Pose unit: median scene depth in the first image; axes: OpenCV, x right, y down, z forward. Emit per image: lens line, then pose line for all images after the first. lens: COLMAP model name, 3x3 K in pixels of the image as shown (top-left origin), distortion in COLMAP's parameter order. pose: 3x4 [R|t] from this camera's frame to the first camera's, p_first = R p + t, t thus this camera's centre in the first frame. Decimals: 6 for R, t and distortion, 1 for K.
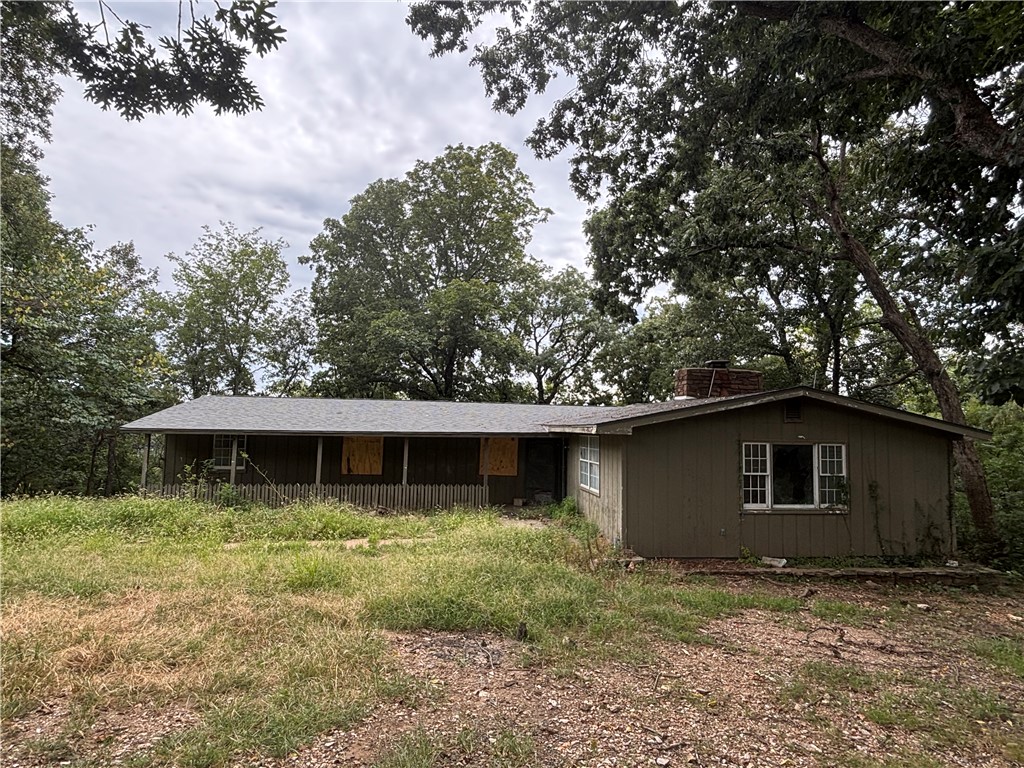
lens RADIAL K [[534.8, 0, 512.0], [0, 534.8, 384.0], [0, 0, 1]] dist [0.002306, 0.000192]
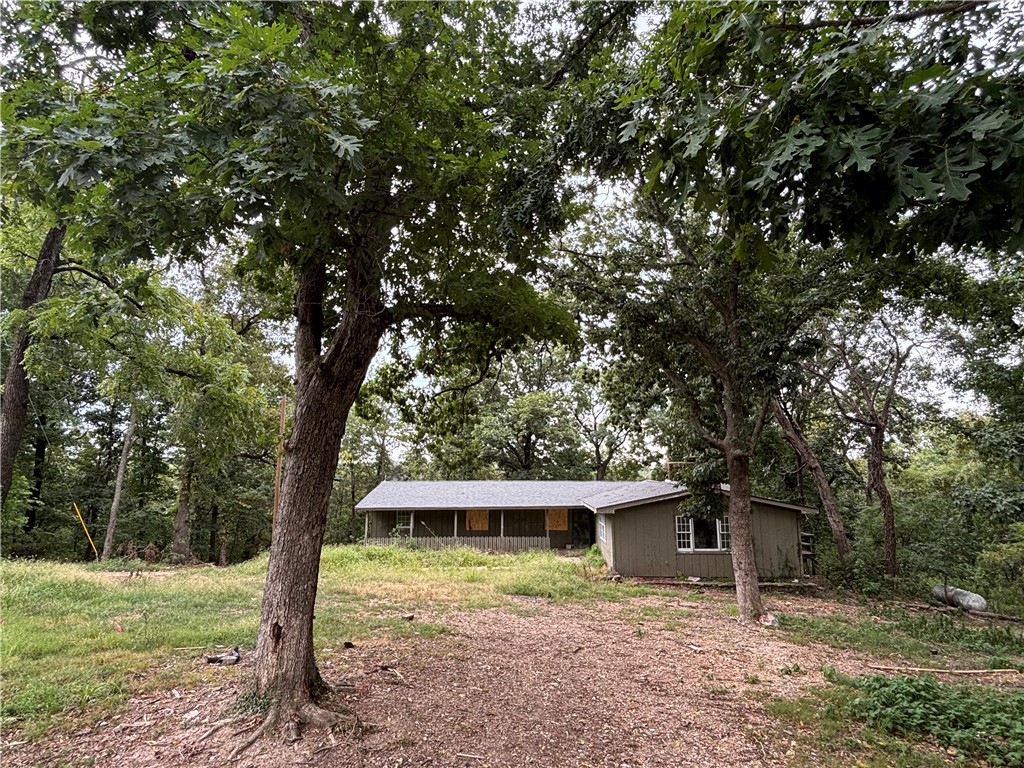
lens RADIAL K [[534.8, 0, 512.0], [0, 534.8, 384.0], [0, 0, 1]] dist [0.002306, 0.000192]
pose [[0.987336, -0.046752, -0.151598, 0.137911], [0.036147, 0.996751, -0.071972, -0.209020], [0.154470, 0.065581, 0.985818, -0.864529]]
